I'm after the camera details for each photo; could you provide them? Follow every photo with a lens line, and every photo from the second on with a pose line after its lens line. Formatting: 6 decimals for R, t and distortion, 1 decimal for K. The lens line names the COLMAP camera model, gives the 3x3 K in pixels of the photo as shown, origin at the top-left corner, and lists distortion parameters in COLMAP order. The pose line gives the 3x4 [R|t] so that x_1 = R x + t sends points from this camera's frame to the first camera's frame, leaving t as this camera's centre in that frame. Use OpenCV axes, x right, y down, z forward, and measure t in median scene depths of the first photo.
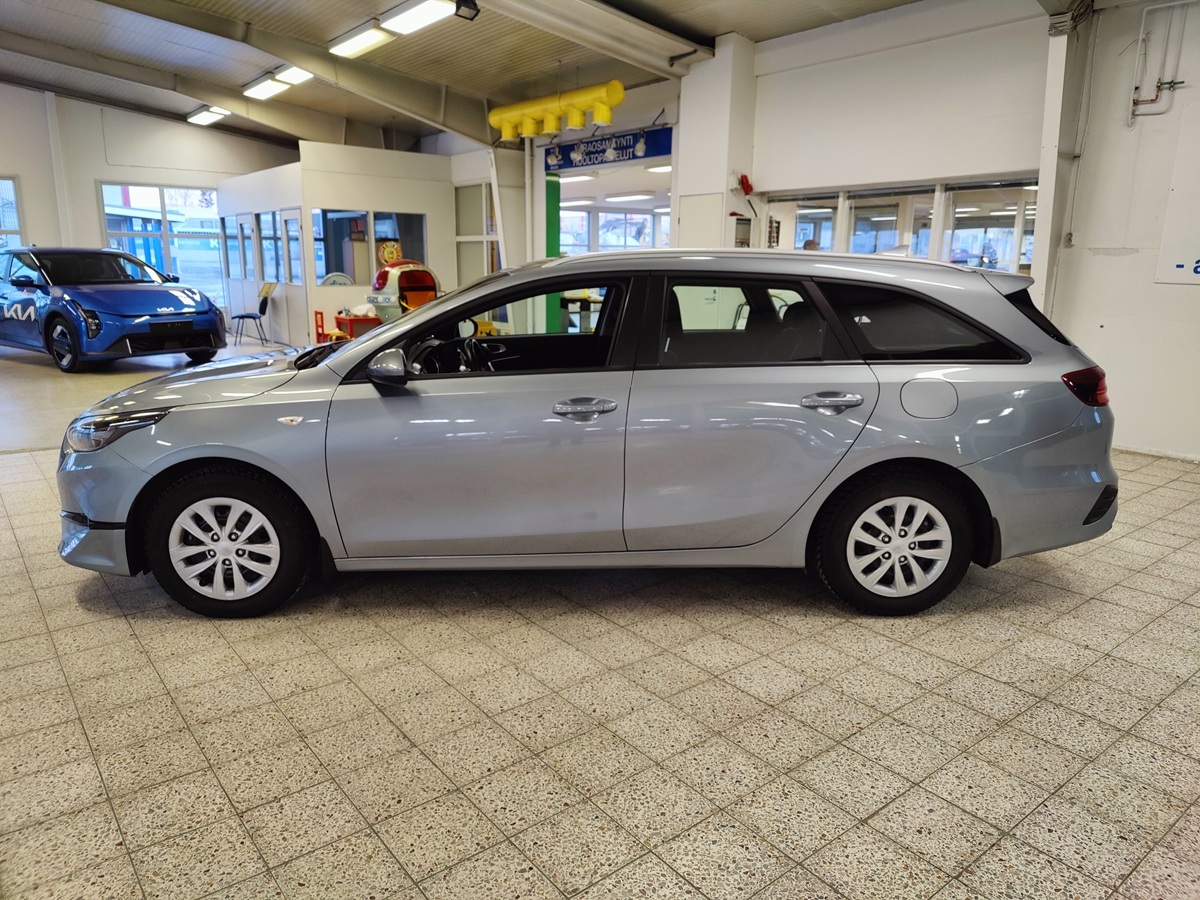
lens RADIAL K [[851.1, 0, 593.3], [0, 851.1, 446.7], [0, 0, 1]] dist [0.038811, -0.038798]
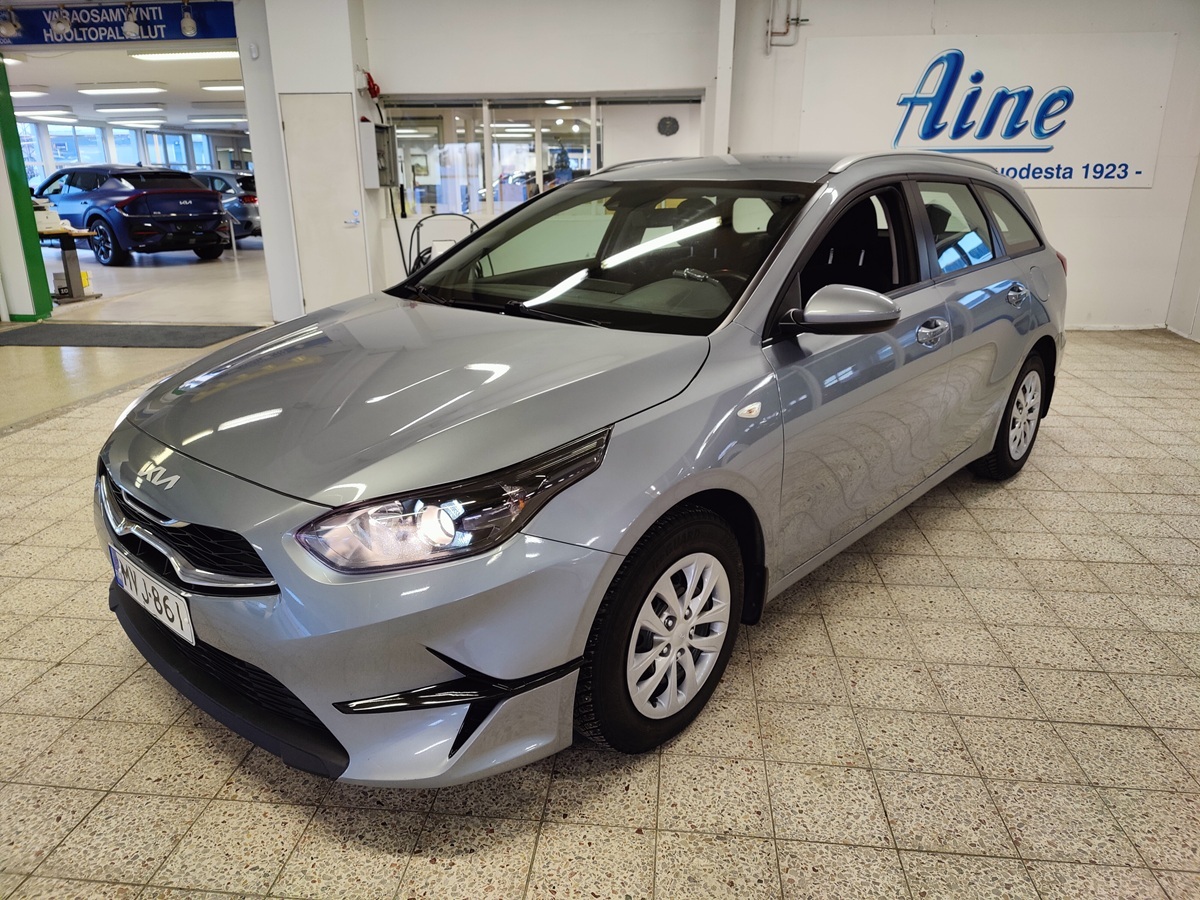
lens RADIAL K [[851.1, 0, 593.3], [0, 851.1, 446.7], [0, 0, 1]] dist [0.038811, -0.038798]
pose [[0.689768, -0.228194, 0.687130, -0.868412], [0.168960, 0.973563, 0.153709, -0.120210], [-0.704040, 0.010074, 0.710089, 0.597389]]
